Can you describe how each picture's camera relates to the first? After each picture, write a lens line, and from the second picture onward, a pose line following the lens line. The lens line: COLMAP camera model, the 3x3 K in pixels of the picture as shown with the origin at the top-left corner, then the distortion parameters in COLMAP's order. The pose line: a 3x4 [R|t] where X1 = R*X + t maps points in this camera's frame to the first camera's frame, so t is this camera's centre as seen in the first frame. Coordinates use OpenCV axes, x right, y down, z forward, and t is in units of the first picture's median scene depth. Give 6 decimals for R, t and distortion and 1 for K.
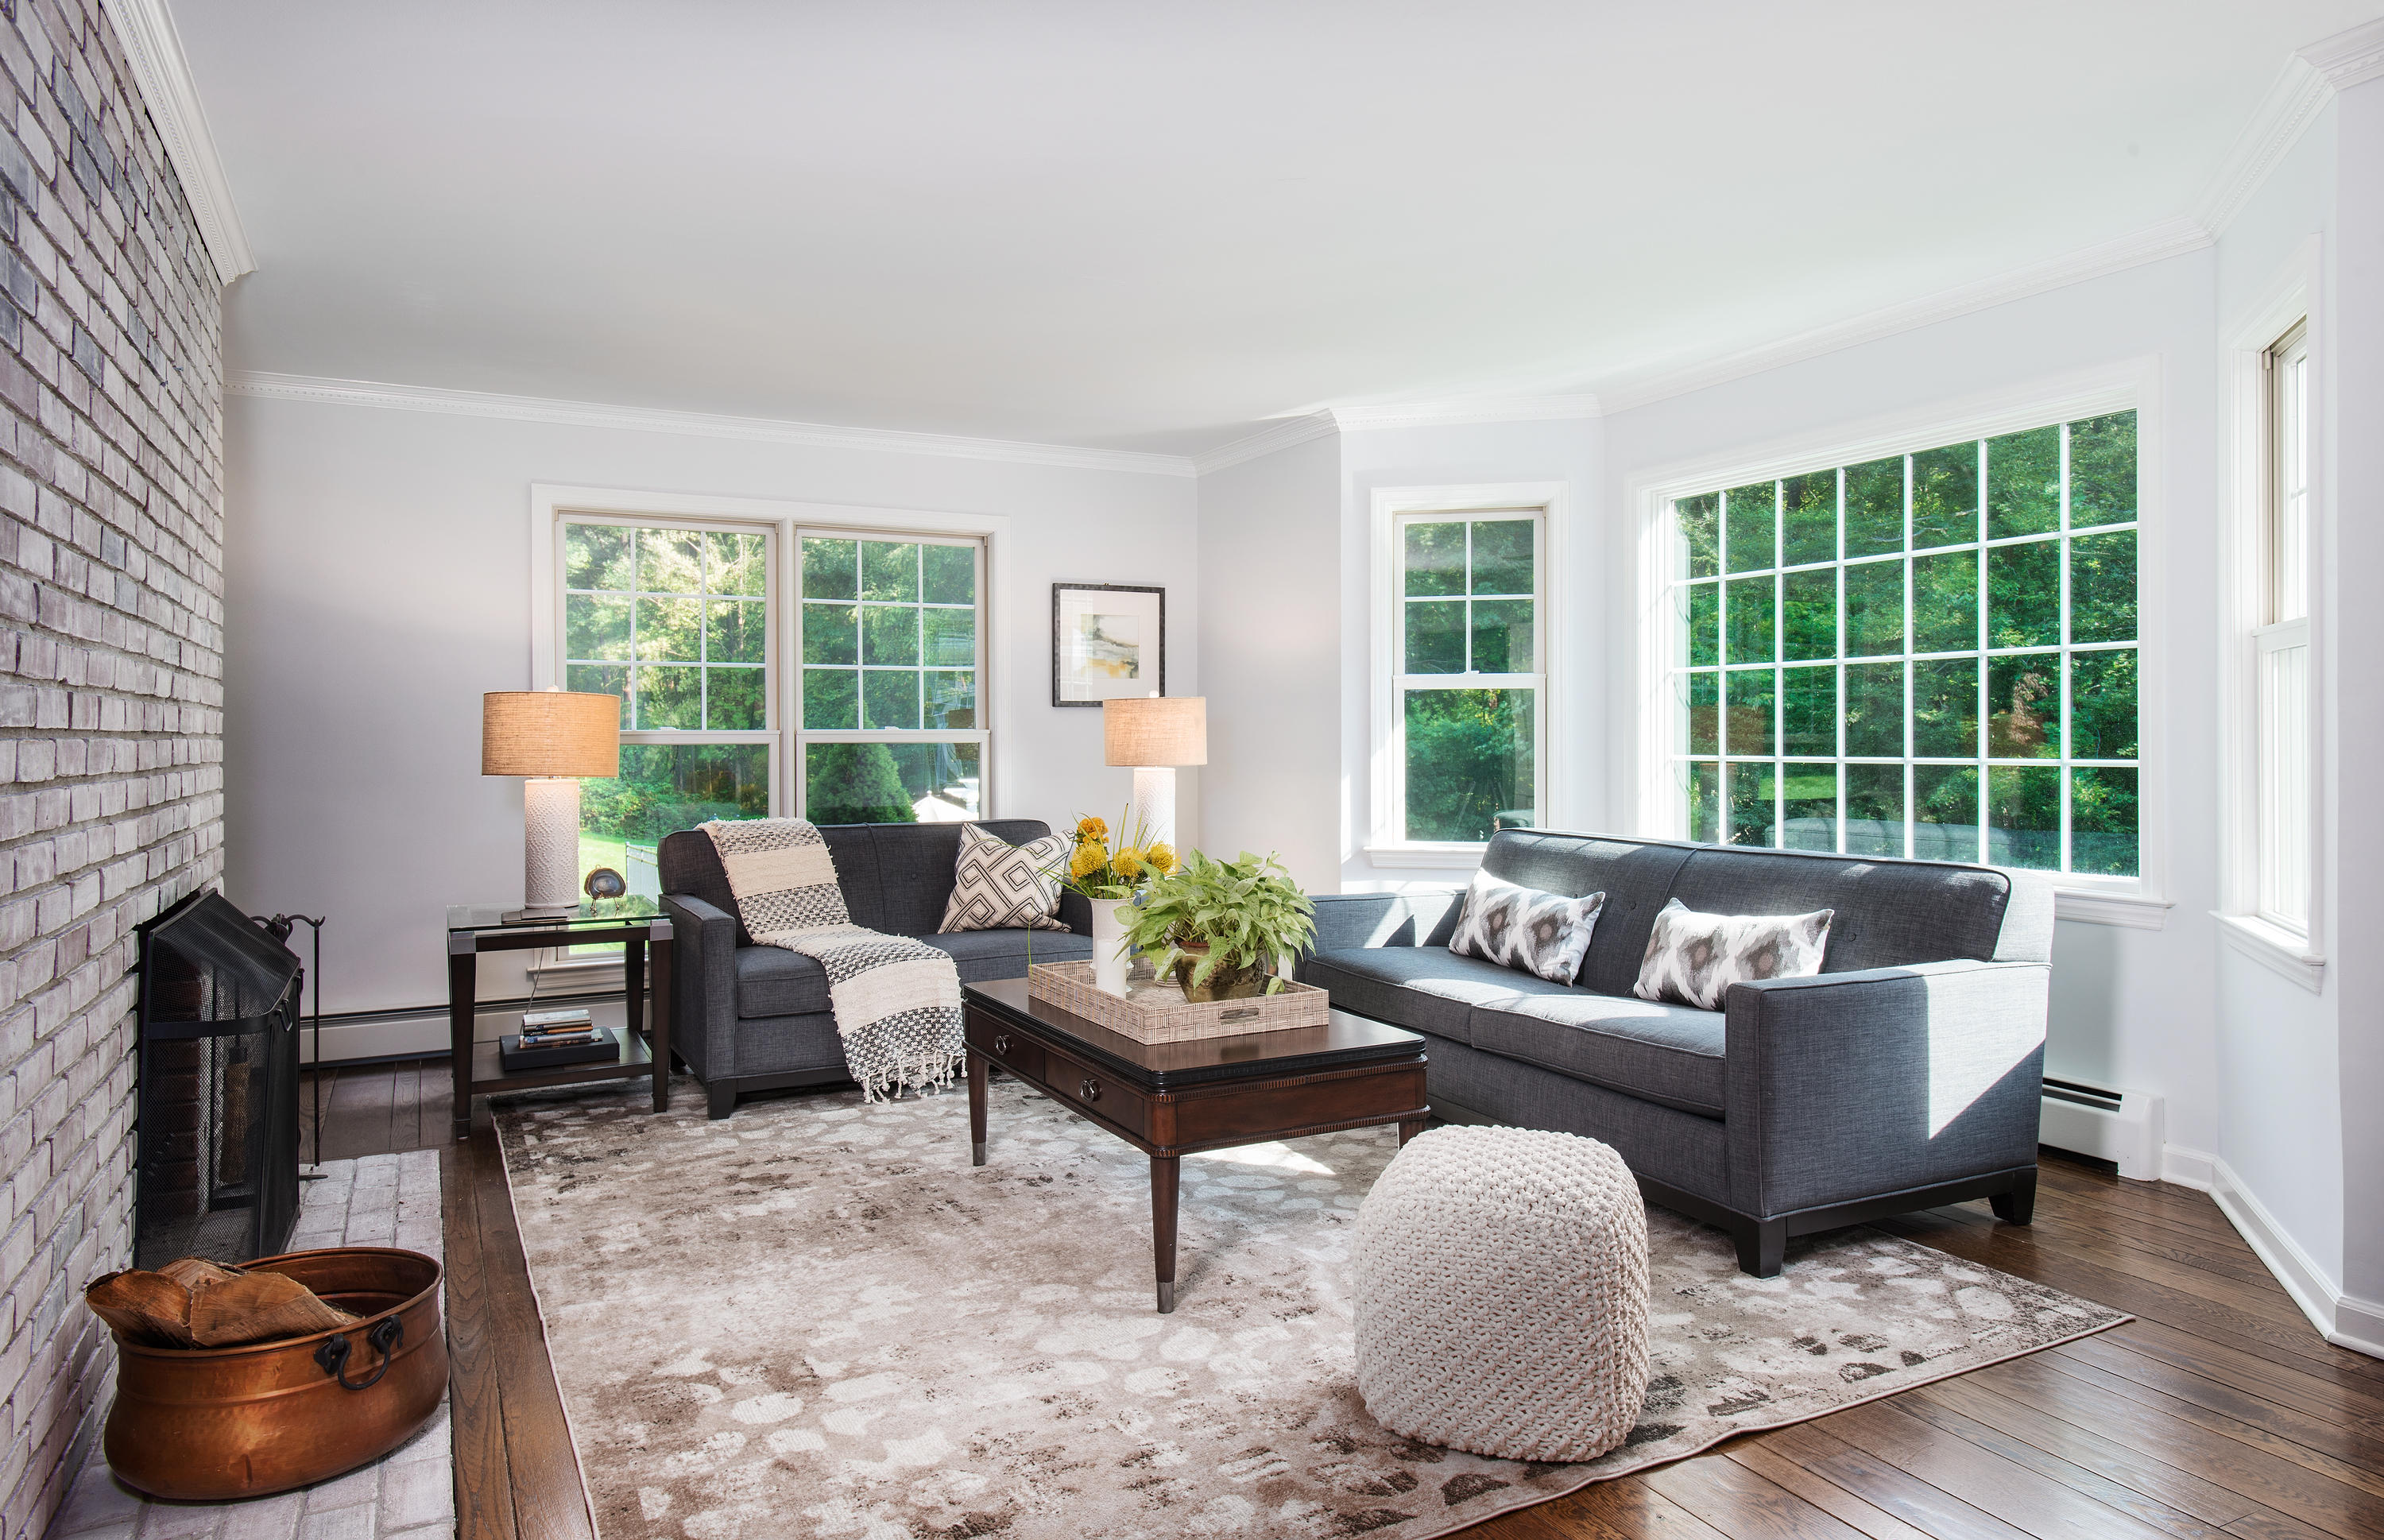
lens RADIAL K [[1520.2, 0, 1188.3], [0, 1520.2, 723.7], [0, 0, 1]] dist [0.014874, -0.000443]
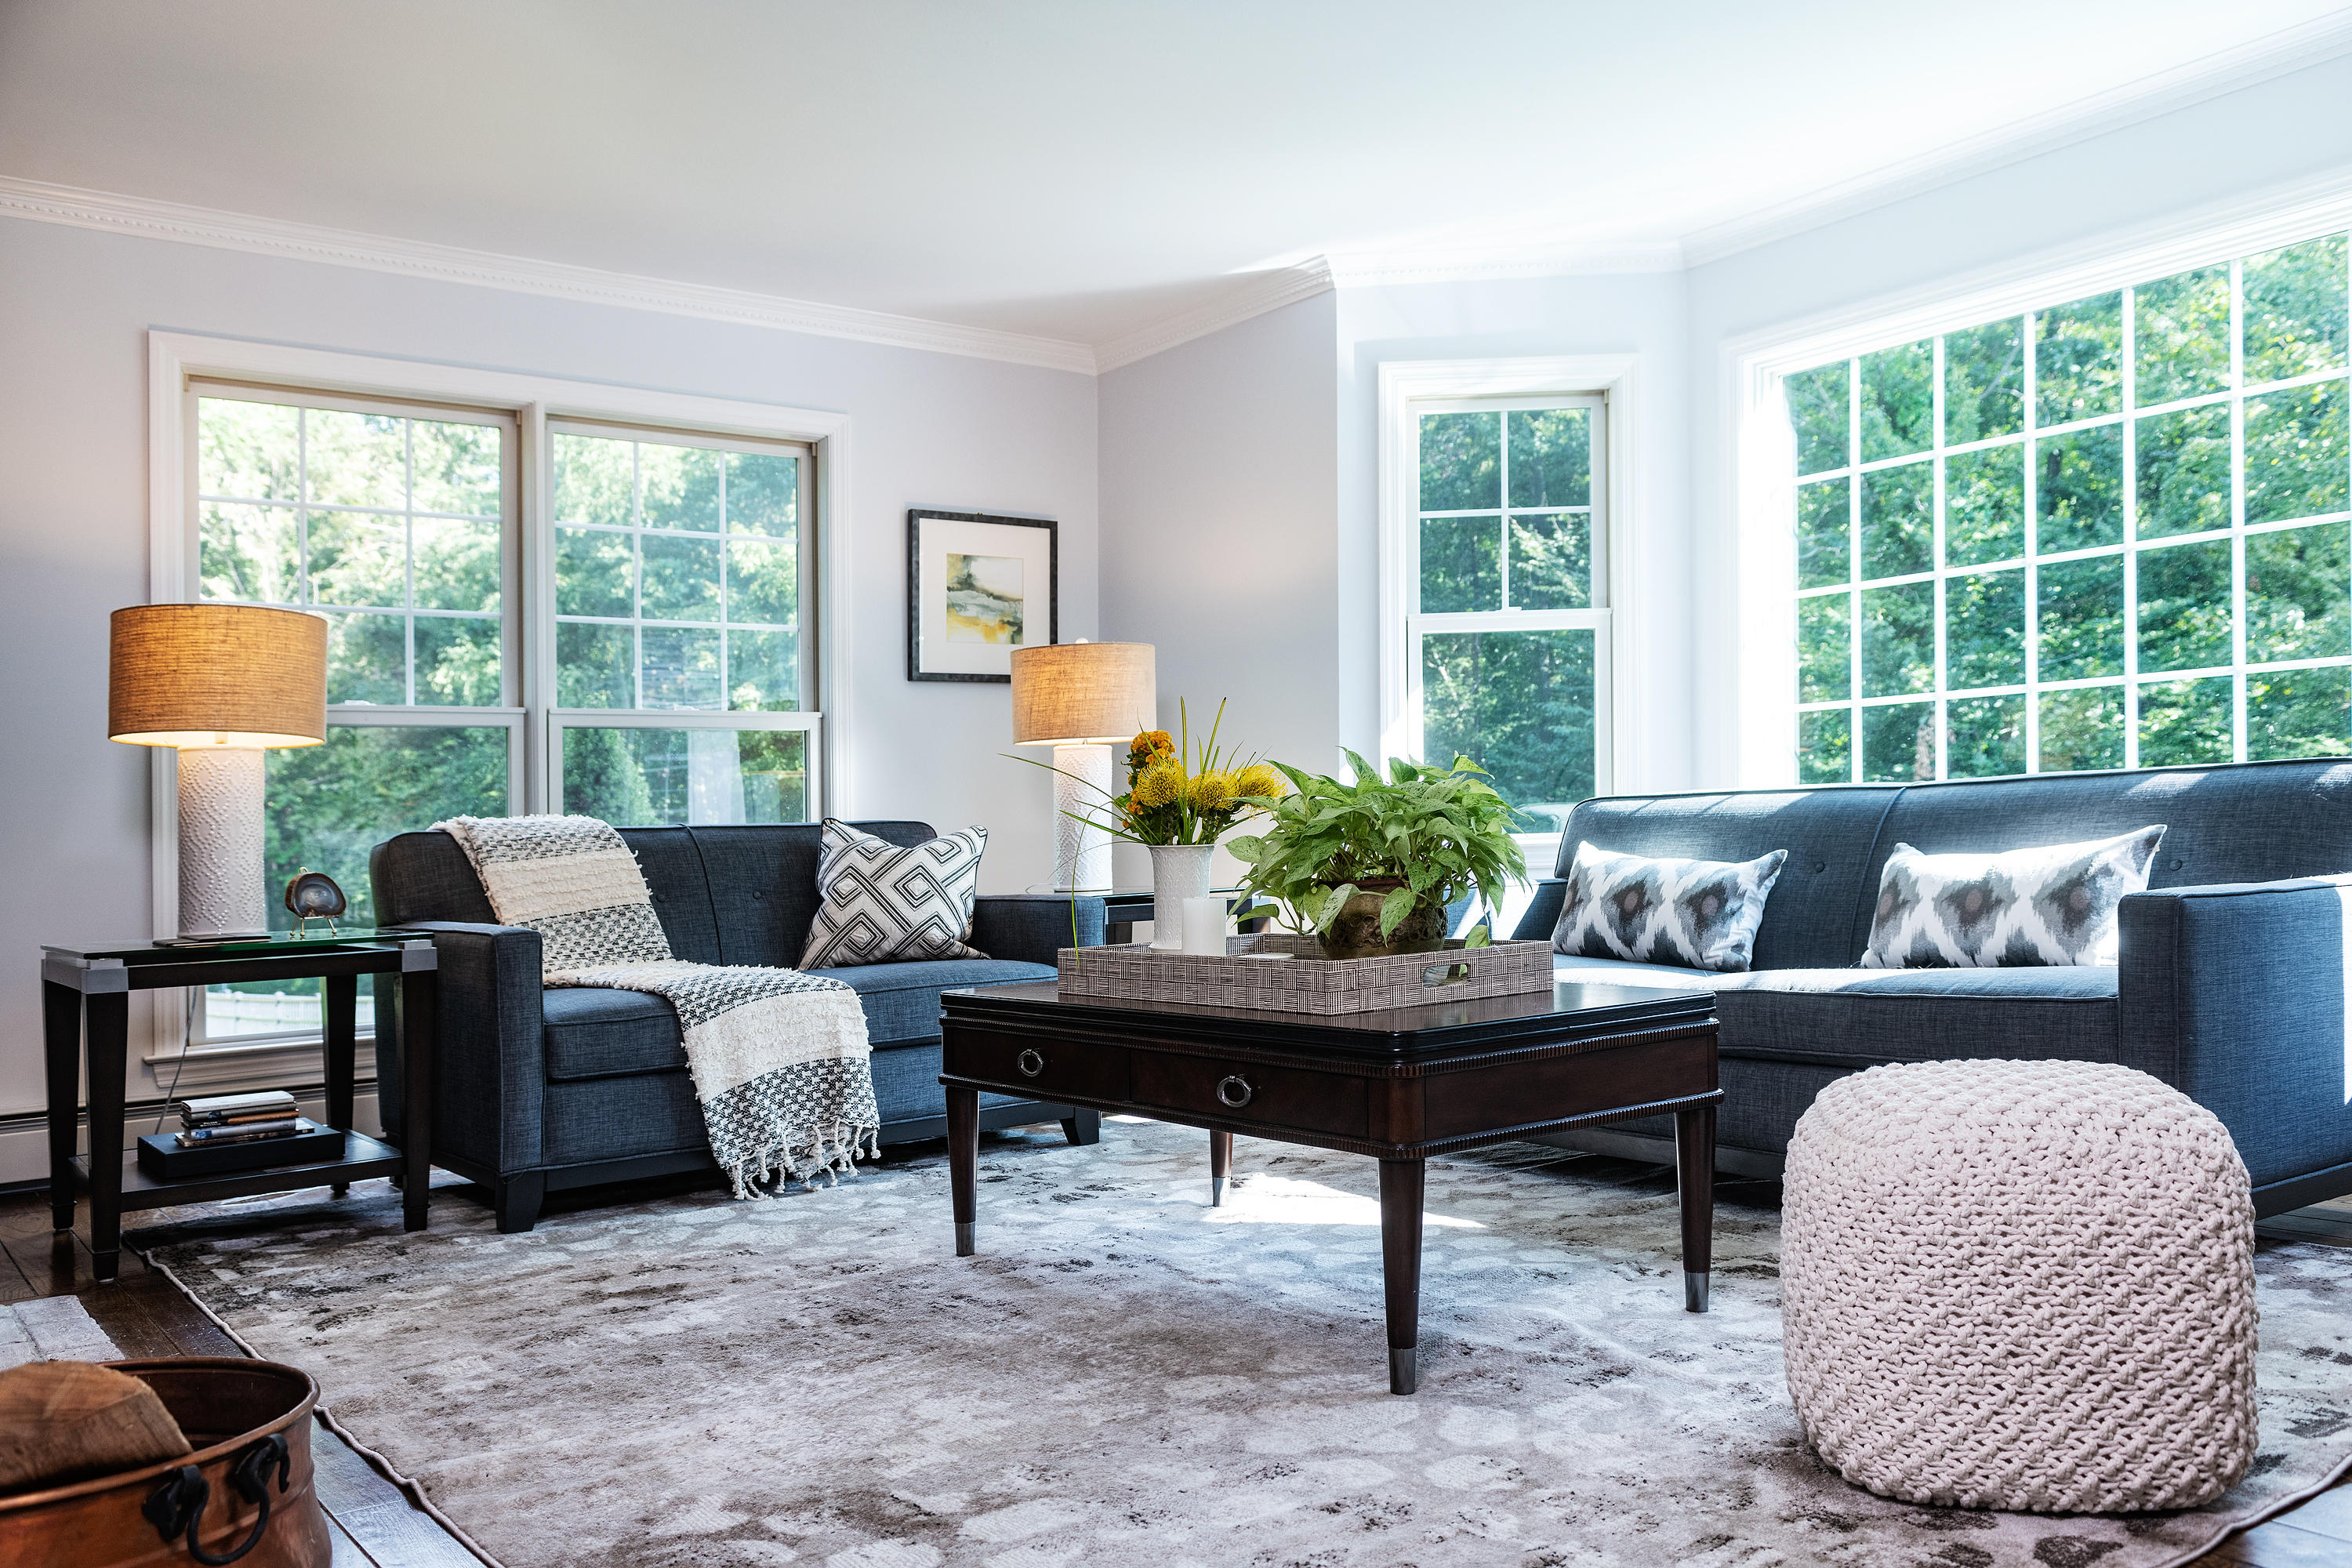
lens RADIAL K [[1865.8, 0, 1178.8], [0, 1865.8, 828.0], [0, 0, 1]] dist [0.002757, 0.007707]
pose [[0.982771, -0.012853, 0.184378, -0.187671], [0.014961, 0.999838, -0.010045, 0.102953], [-0.184219, 0.012631, 0.982804, 0.147623]]
